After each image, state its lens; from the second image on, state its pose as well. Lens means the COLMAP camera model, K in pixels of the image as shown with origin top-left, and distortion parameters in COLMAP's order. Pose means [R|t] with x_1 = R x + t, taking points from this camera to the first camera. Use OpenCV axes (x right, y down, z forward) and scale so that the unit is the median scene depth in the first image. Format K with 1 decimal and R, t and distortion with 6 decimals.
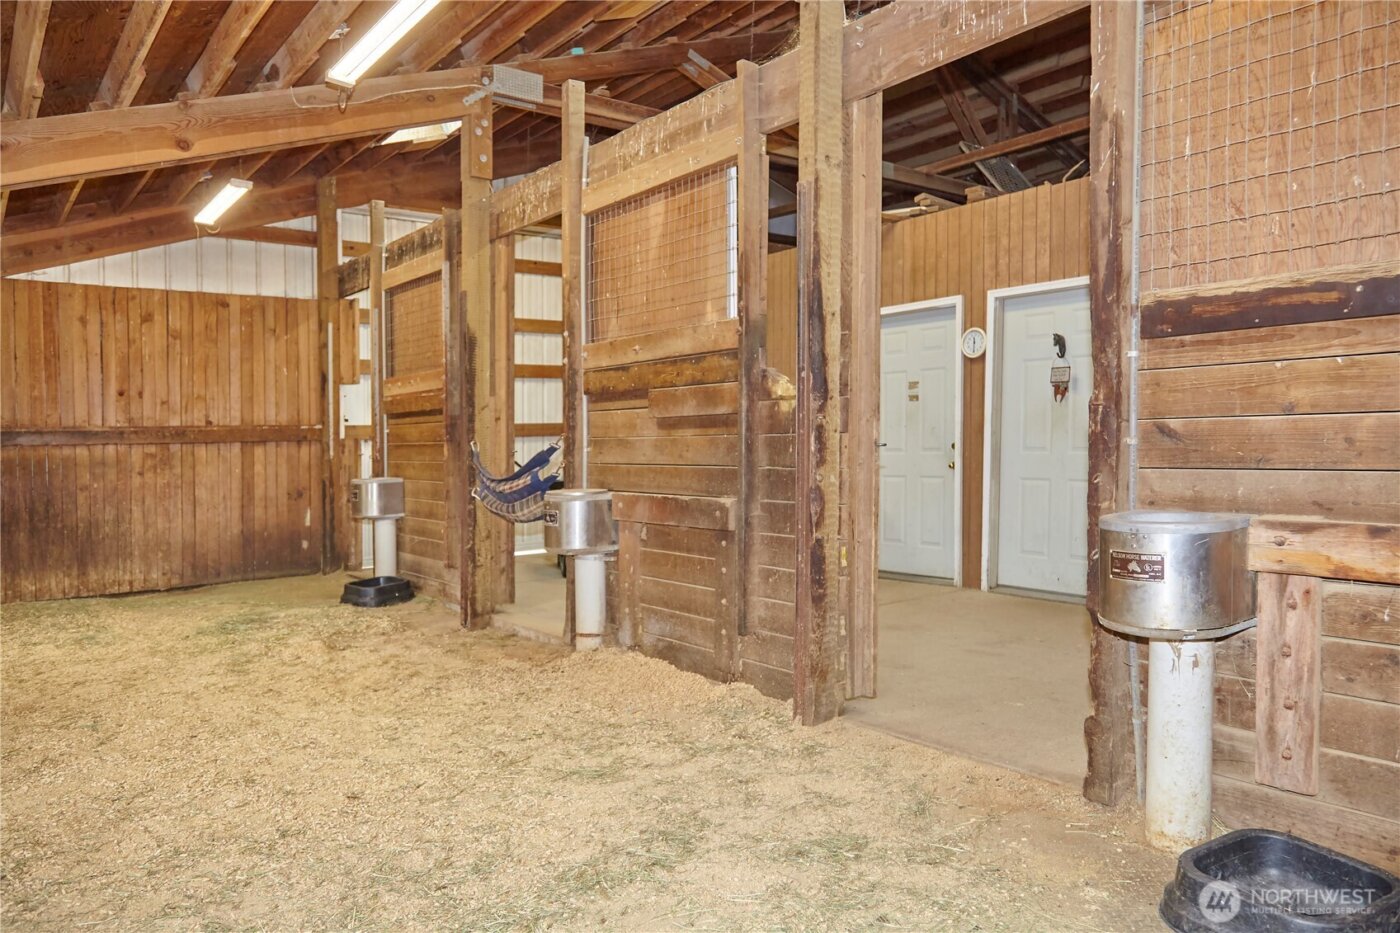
lens RADIAL K [[967.6, 0, 699.7], [0, 967.6, 468.4], [0, 0, 1]] dist [-0.007611, -0.000403]
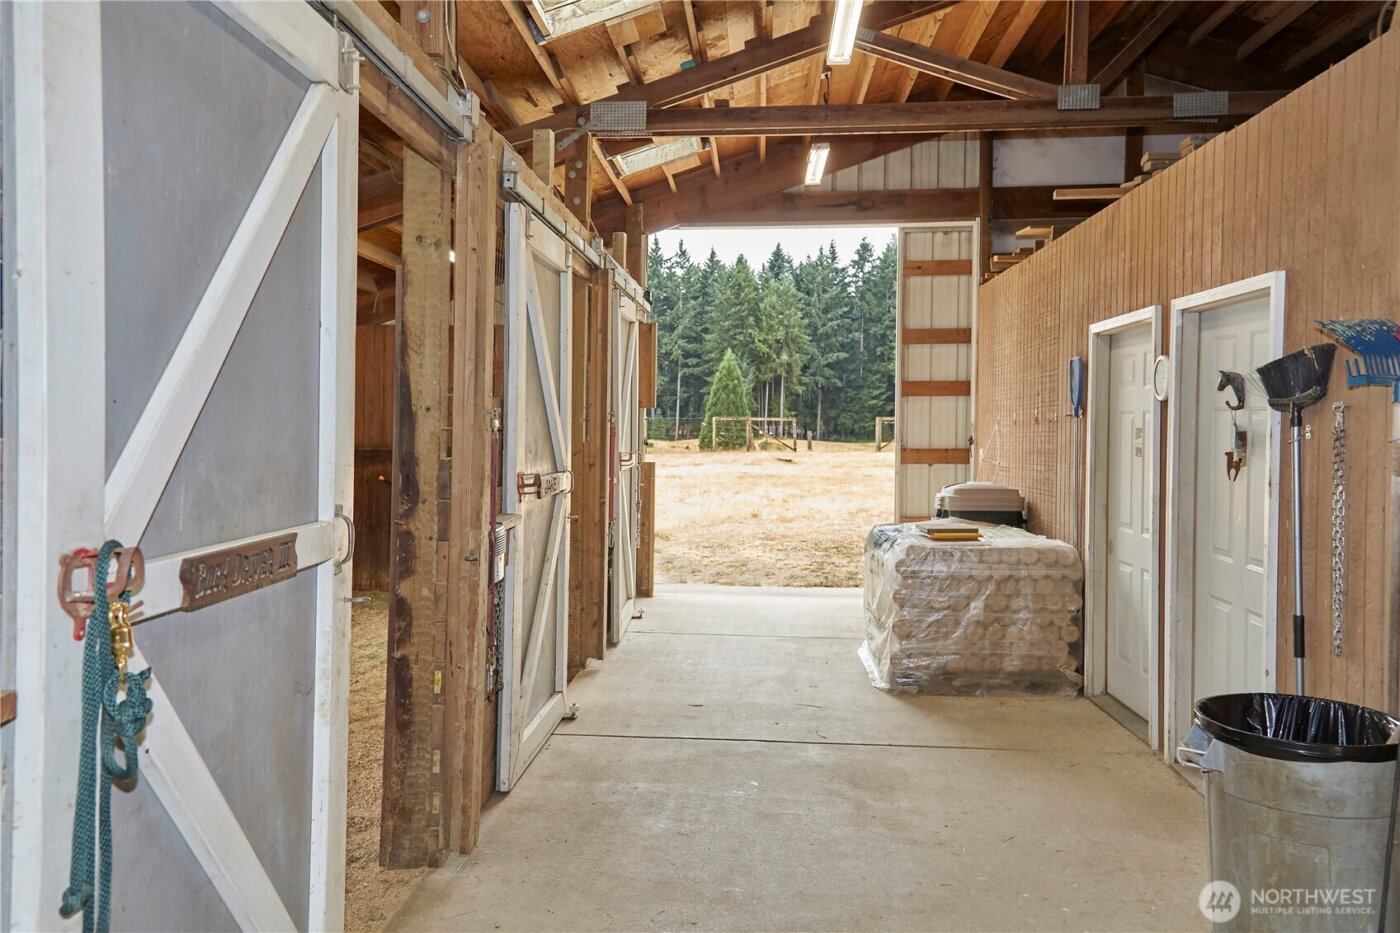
lens RADIAL K [[1118.7, 0, 684.8], [0, 1118.7, 406.8], [0, 0, 1]] dist [0.074997, 0.002660]
pose [[0.746208, 0.012469, -0.665596, 0.997780], [-0.037407, 0.999030, -0.023223, -0.143873], [0.664661, 0.042227, 0.745950, 0.372958]]
